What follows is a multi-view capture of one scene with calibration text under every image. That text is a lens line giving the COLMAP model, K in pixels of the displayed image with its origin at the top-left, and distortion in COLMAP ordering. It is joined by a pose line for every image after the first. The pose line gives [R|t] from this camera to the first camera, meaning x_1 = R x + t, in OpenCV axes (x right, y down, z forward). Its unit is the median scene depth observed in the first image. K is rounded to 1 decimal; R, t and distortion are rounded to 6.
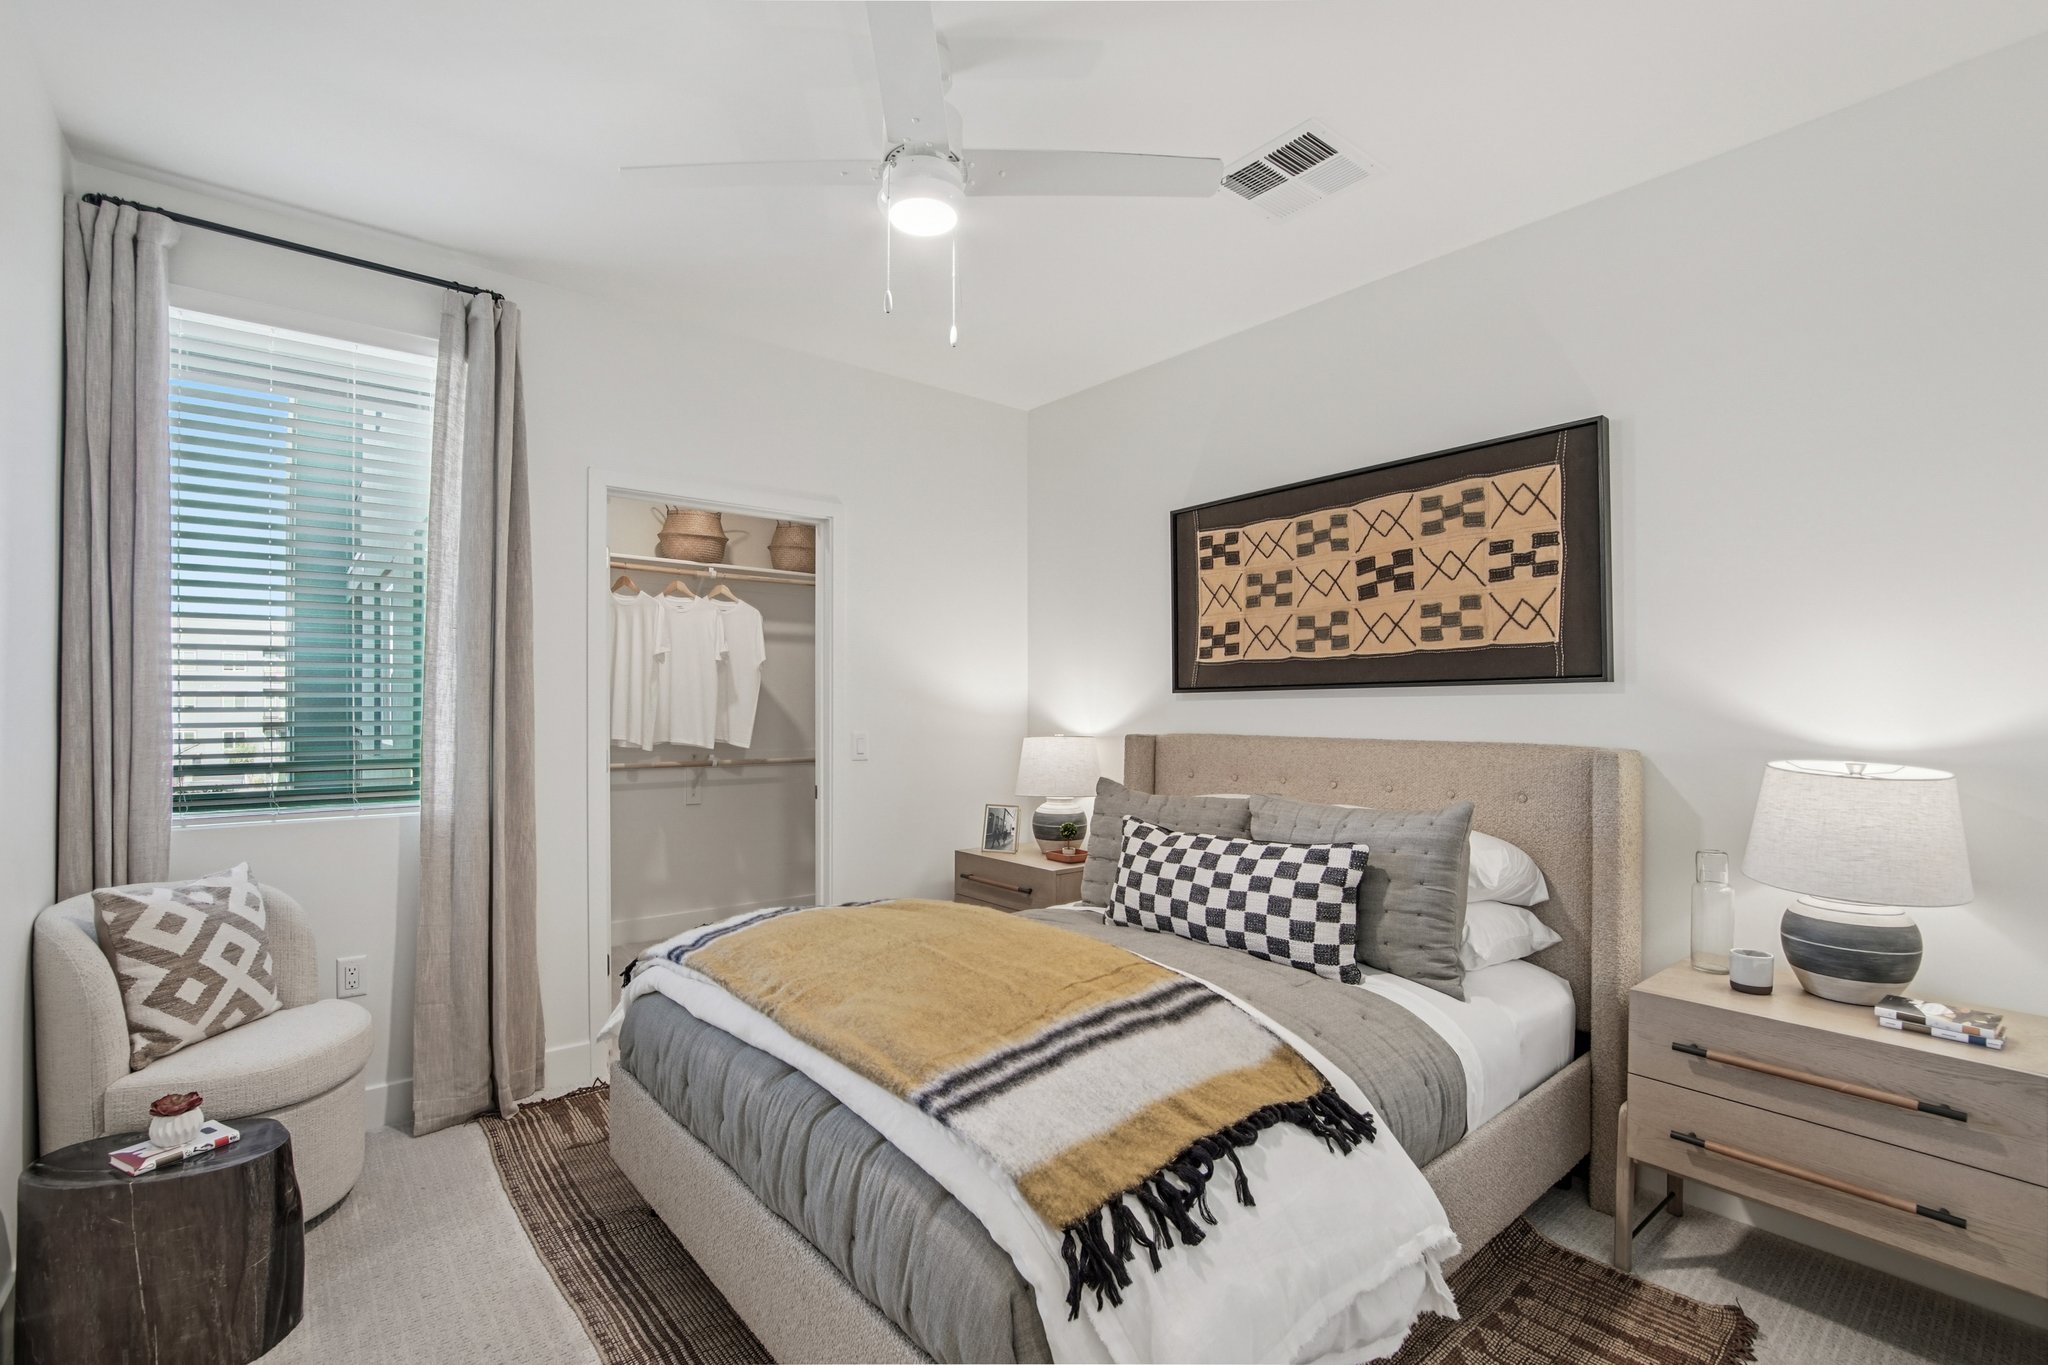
lens RADIAL K [[938.2, 0, 1016.3], [0, 938.2, 681.2], [0, 0, 1]] dist [-0.020274, 0.000969]
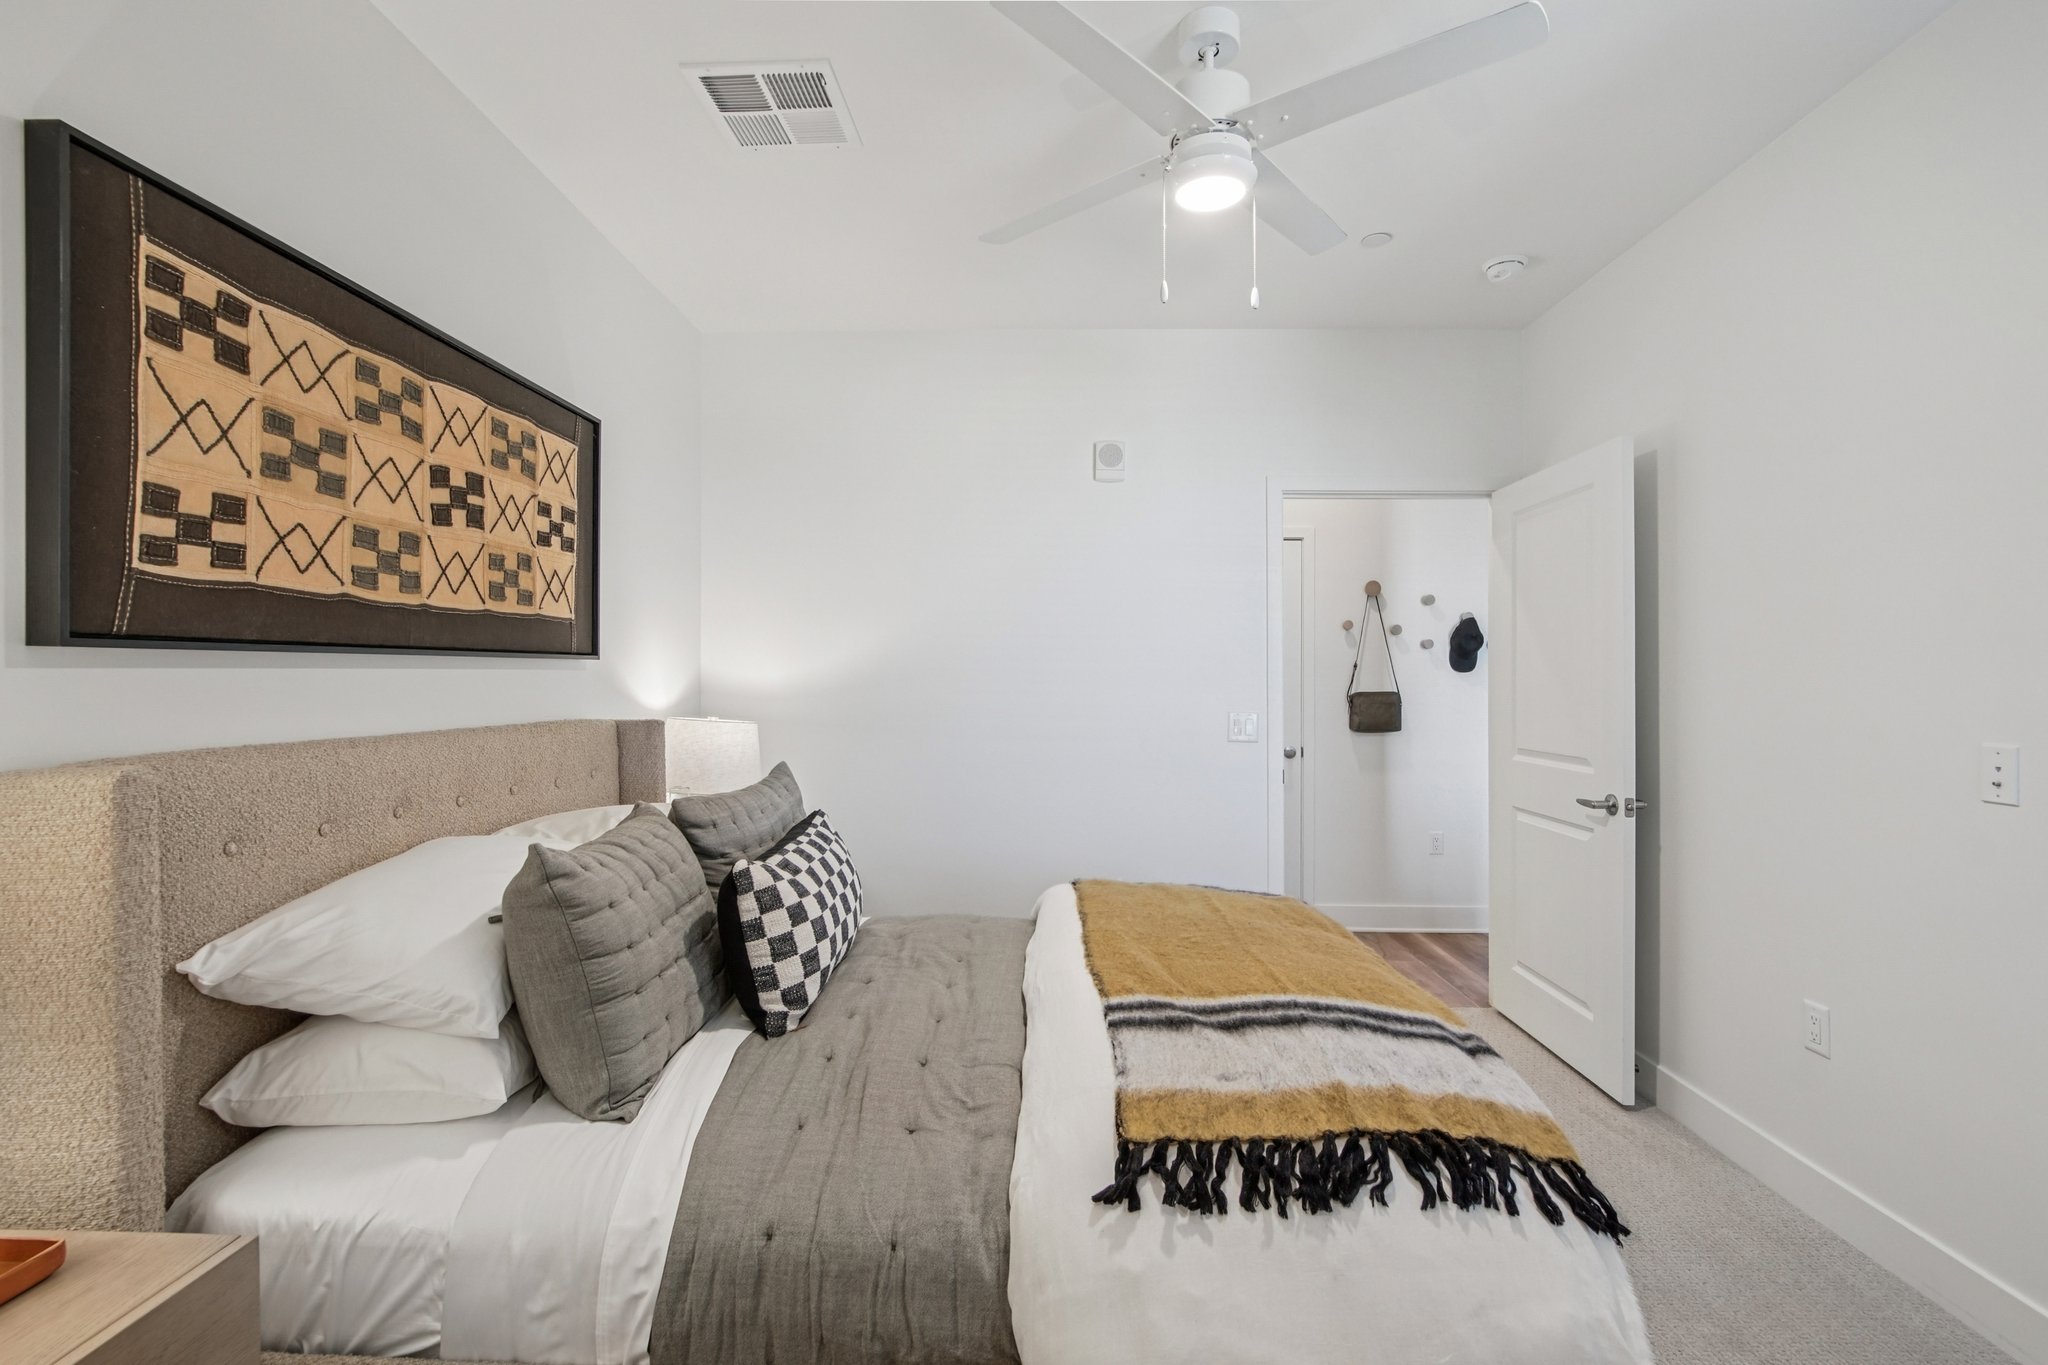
lens RADIAL K [[938.2, 0, 1016.3], [0, 938.2, 681.2], [0, 0, 1]] dist [-0.020274, 0.000969]
pose [[-0.753469, 0.002186, 0.657480, -0.375589], [-0.013115, 0.999746, -0.018354, 0.031591], [-0.657353, -0.022452, -0.753248, 1.185554]]
